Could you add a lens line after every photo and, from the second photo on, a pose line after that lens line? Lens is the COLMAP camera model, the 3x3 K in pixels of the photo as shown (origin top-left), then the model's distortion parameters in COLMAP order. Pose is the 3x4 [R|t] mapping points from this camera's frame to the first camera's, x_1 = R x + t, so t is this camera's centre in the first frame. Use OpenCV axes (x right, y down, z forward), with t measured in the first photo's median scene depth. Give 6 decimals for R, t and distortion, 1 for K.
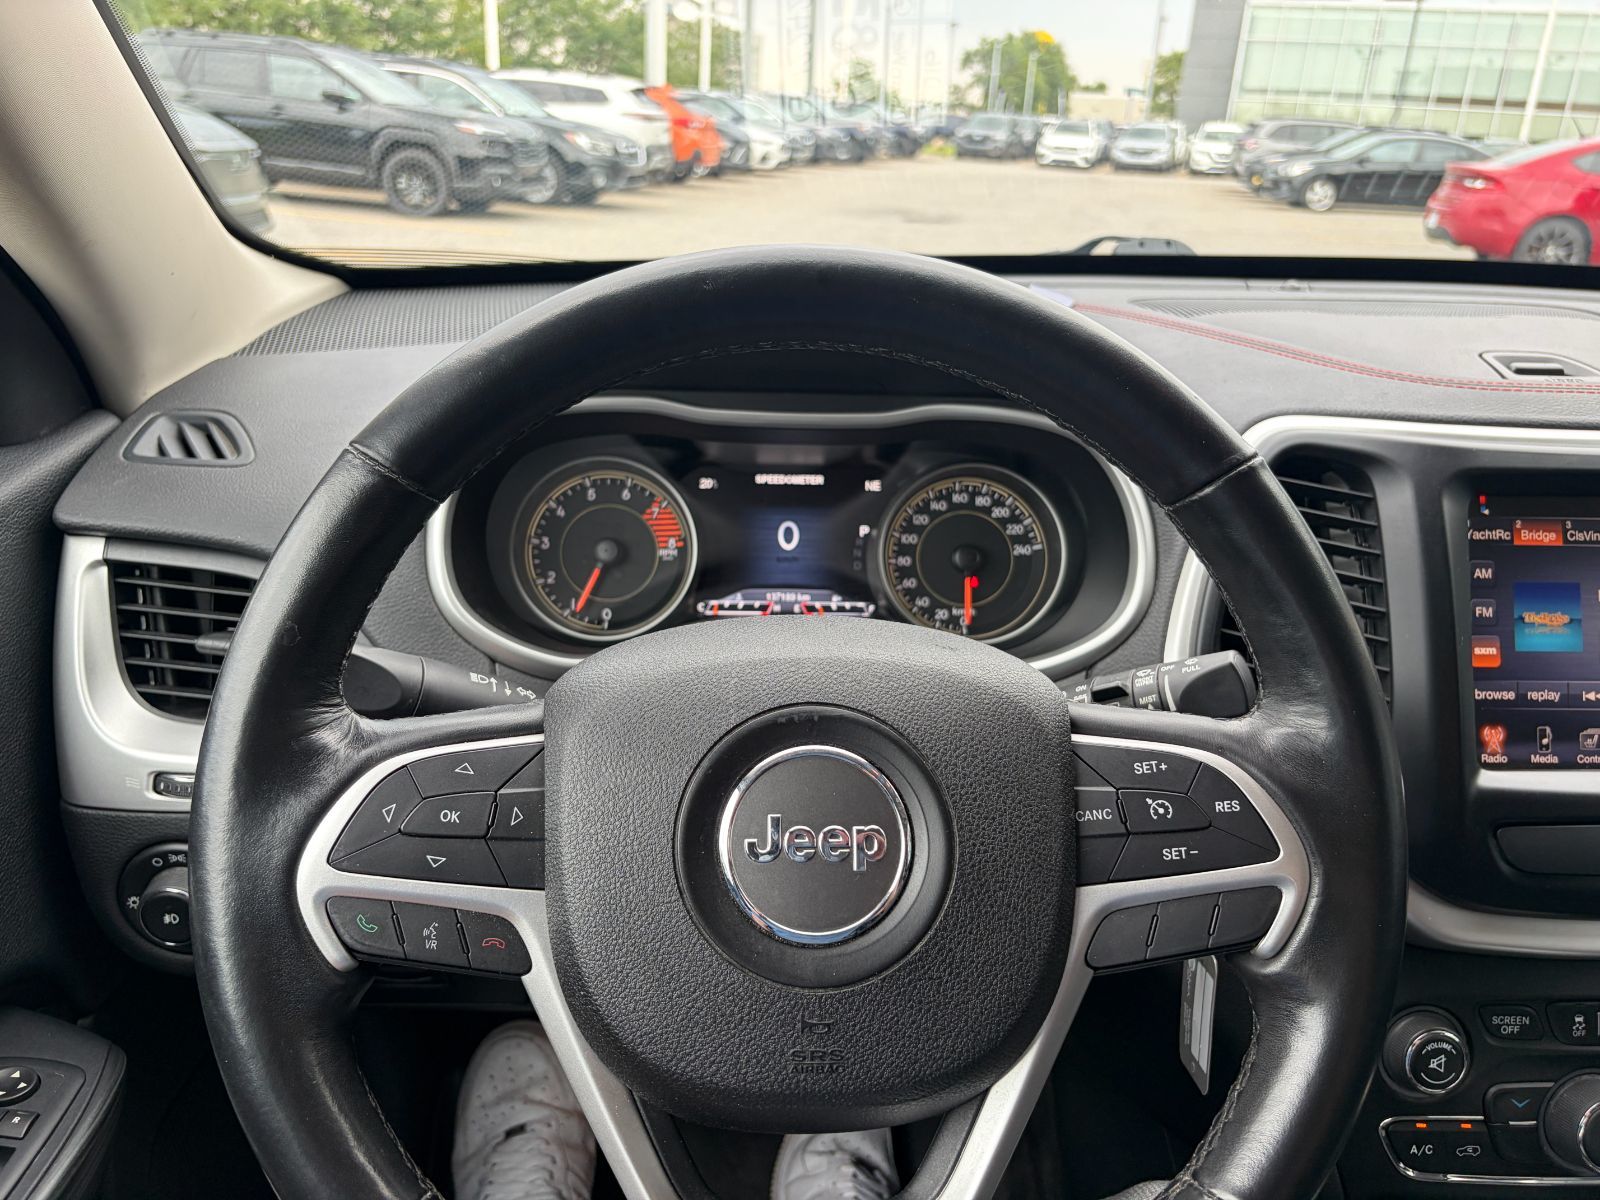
lens RADIAL K [[1231.8, 0, 812.3], [0, 1231.8, 595.1], [0, 0, 1]] dist [0.047580, -0.053171]
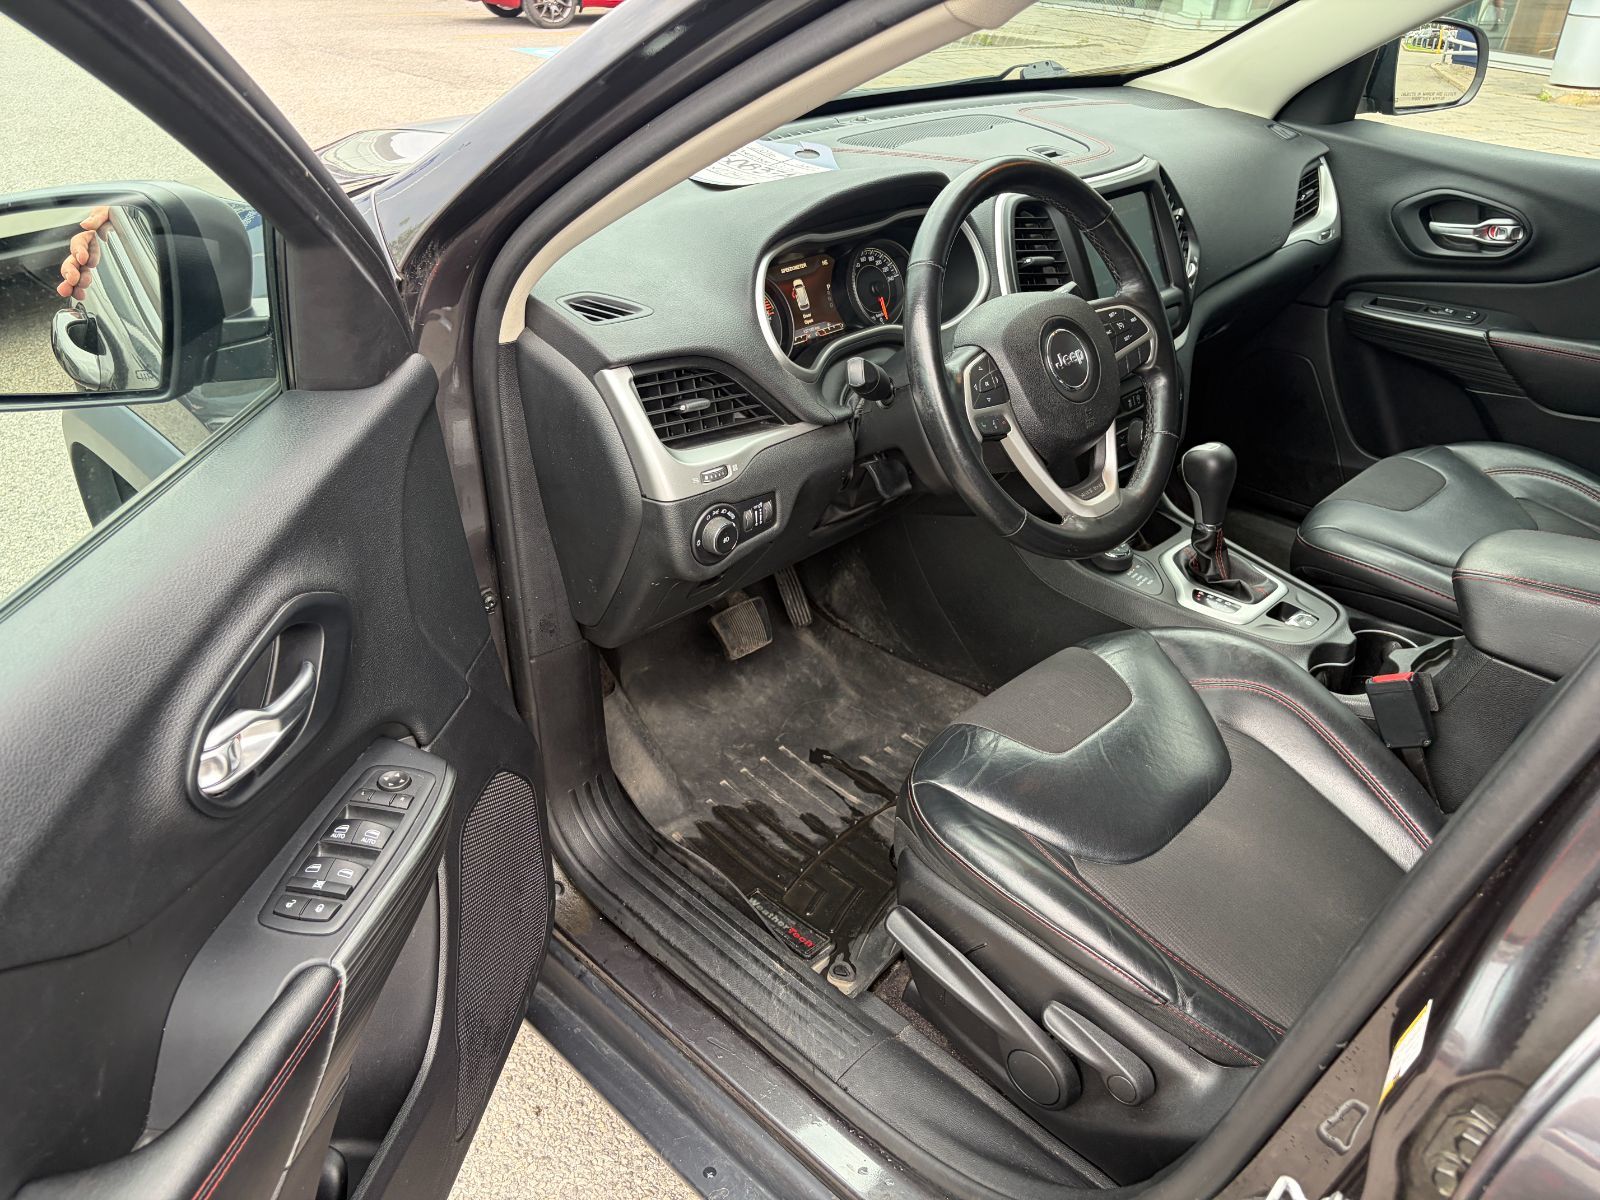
lens RADIAL K [[1231.8, 0, 812.3], [0, 1231.8, 595.1], [0, 0, 1]] dist [0.047580, -0.053171]
pose [[0.727125, -0.363424, 0.582419, -1.315241], [0.256698, 0.930774, 0.260319, -0.115309], [-0.636707, -0.039779, 0.770080, -0.520204]]
